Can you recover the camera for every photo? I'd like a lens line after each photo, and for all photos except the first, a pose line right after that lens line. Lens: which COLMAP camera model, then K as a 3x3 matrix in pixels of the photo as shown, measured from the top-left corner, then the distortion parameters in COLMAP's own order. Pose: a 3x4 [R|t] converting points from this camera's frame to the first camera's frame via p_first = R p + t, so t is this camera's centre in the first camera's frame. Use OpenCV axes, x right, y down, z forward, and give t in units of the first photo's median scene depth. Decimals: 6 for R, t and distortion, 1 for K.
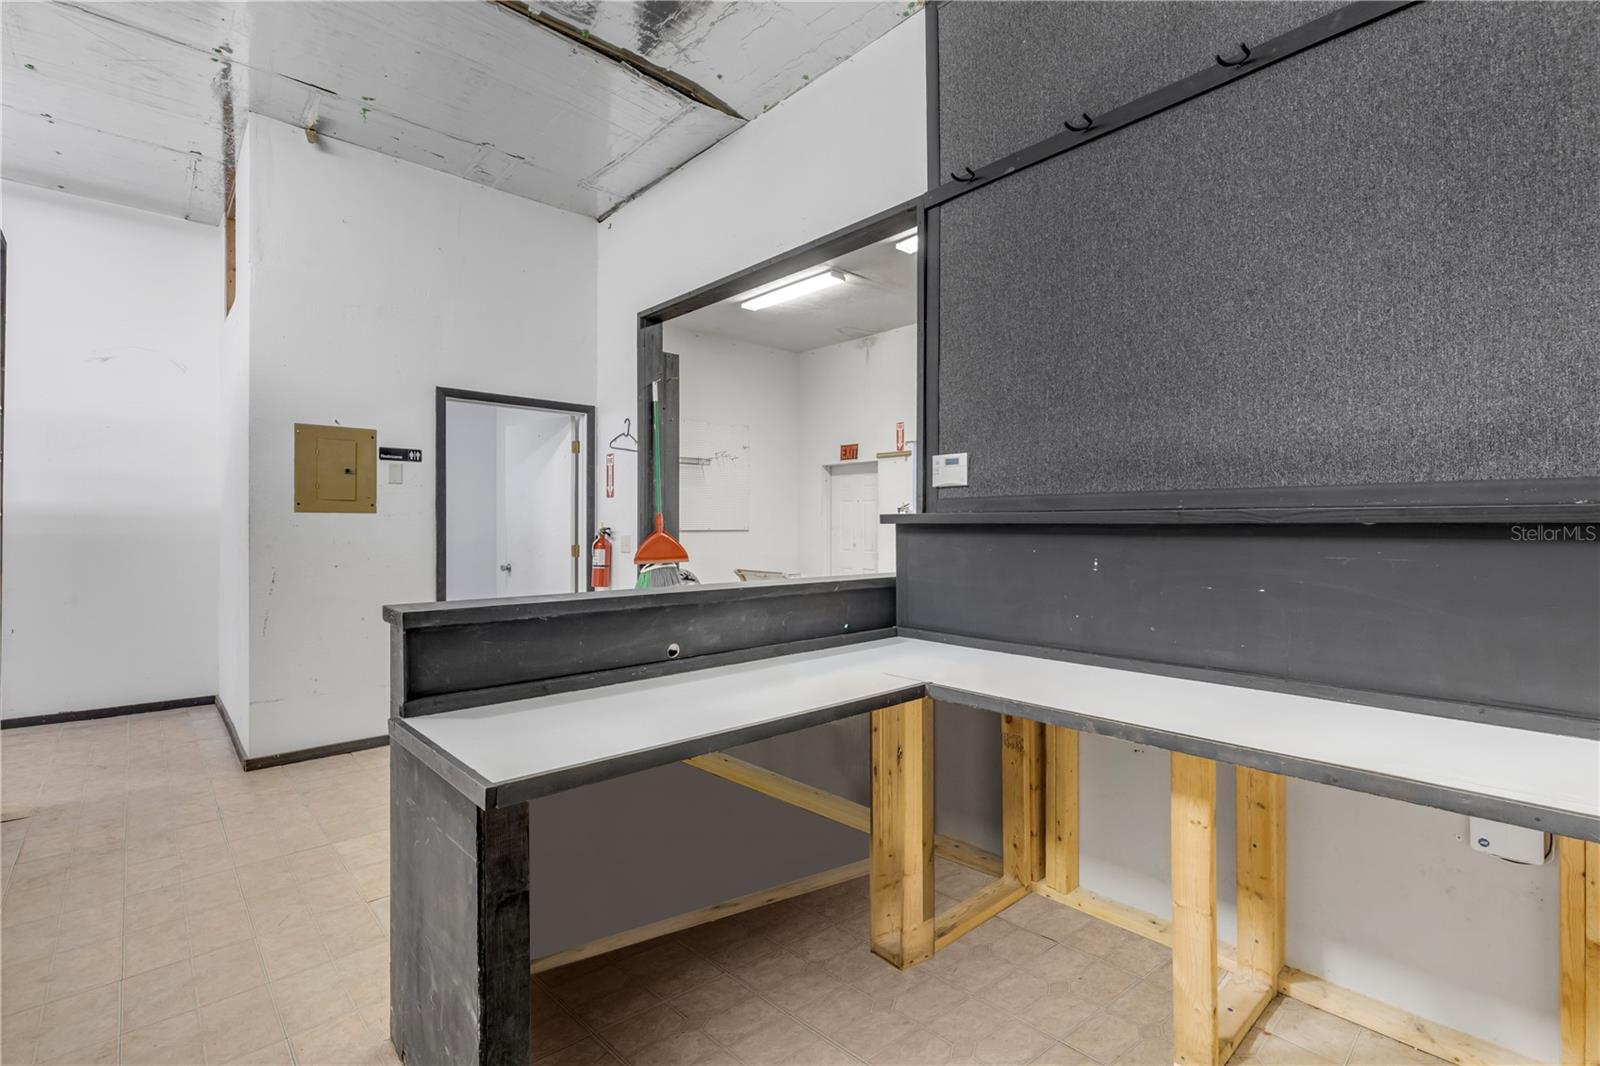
lens RADIAL K [[720.0, 0, 810.6], [0, 720.0, 529.7], [0, 0, 1]] dist [0.000264, 0.000646]
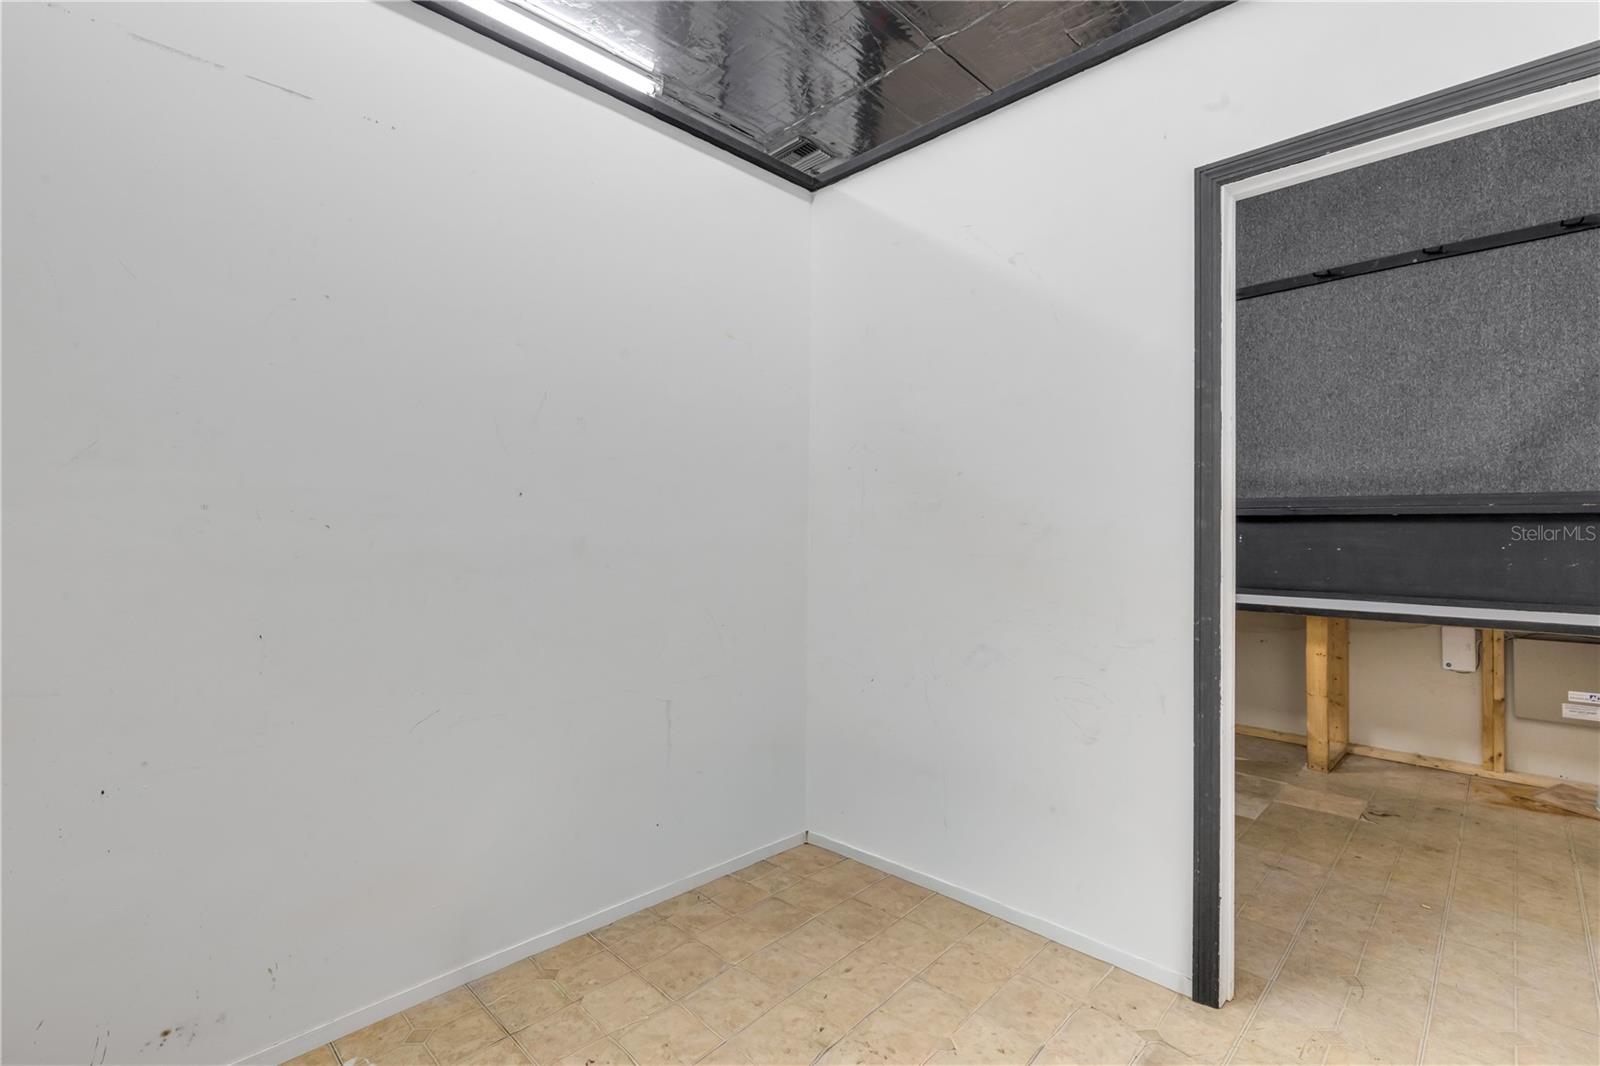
lens RADIAL K [[720.0, 0, 811.4], [0, 720.0, 528.4], [0, 0, 1]] dist [0.000264, 0.000646]
pose [[0.999179, -0.005646, 0.040113, -0.956062], [0.005514, 0.999979, 0.003409, 0.013842], [-0.040131, -0.003185, 0.999189, -0.973879]]
